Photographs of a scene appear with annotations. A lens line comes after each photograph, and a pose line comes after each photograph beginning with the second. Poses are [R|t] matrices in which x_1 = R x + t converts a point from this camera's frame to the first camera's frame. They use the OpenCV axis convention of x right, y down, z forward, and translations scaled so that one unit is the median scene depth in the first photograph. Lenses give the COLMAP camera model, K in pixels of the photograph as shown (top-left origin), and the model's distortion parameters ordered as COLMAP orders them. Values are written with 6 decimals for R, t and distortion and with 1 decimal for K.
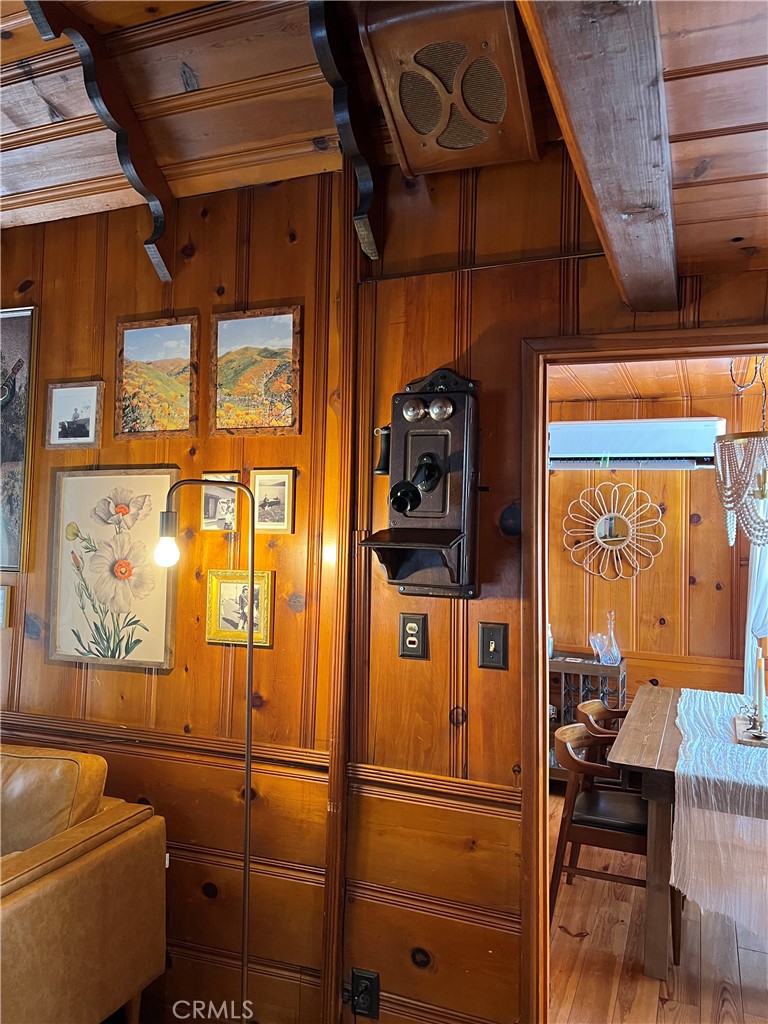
lens RADIAL K [[770.1, 0, 386.5], [0, 770.1, 508.6], [0, 0, 1]] dist [0.007473, -0.018419]
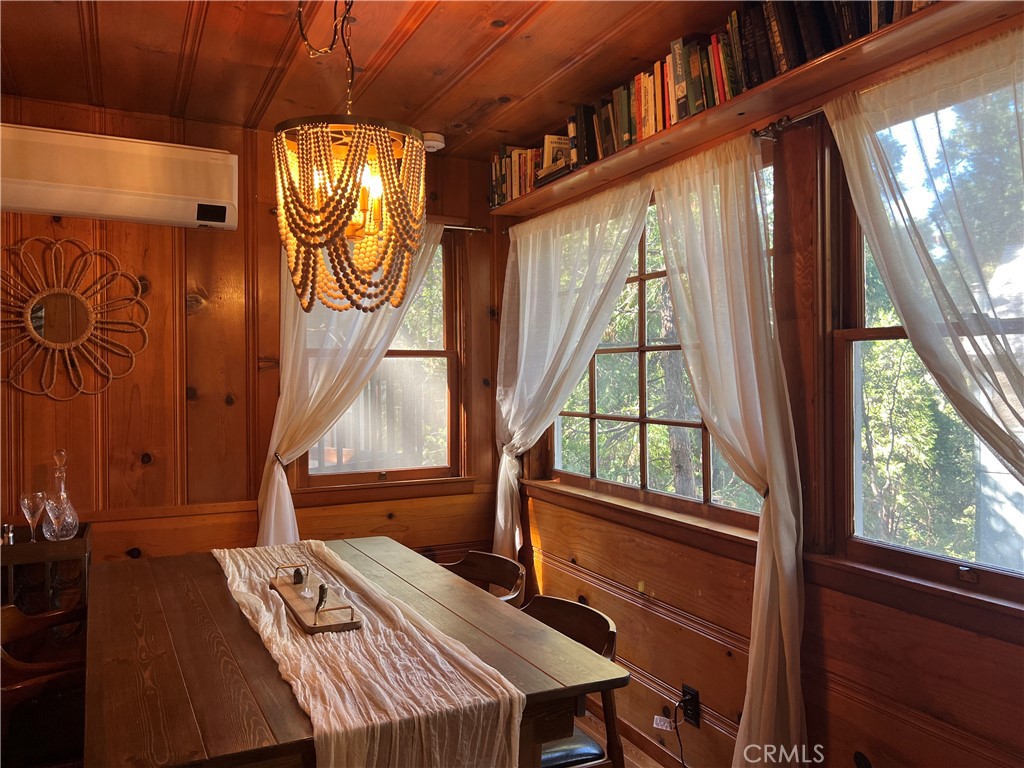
lens RADIAL K [[770.1, 0, 512.2], [0, 770.1, 380.8], [0, 0, 1]] dist [0.007473, -0.018419]
pose [[0.651635, -0.022334, 0.758204, 0.068382], [-0.012559, 0.999112, 0.040224, 0.050914], [-0.758428, -0.035734, 0.650776, 0.345713]]
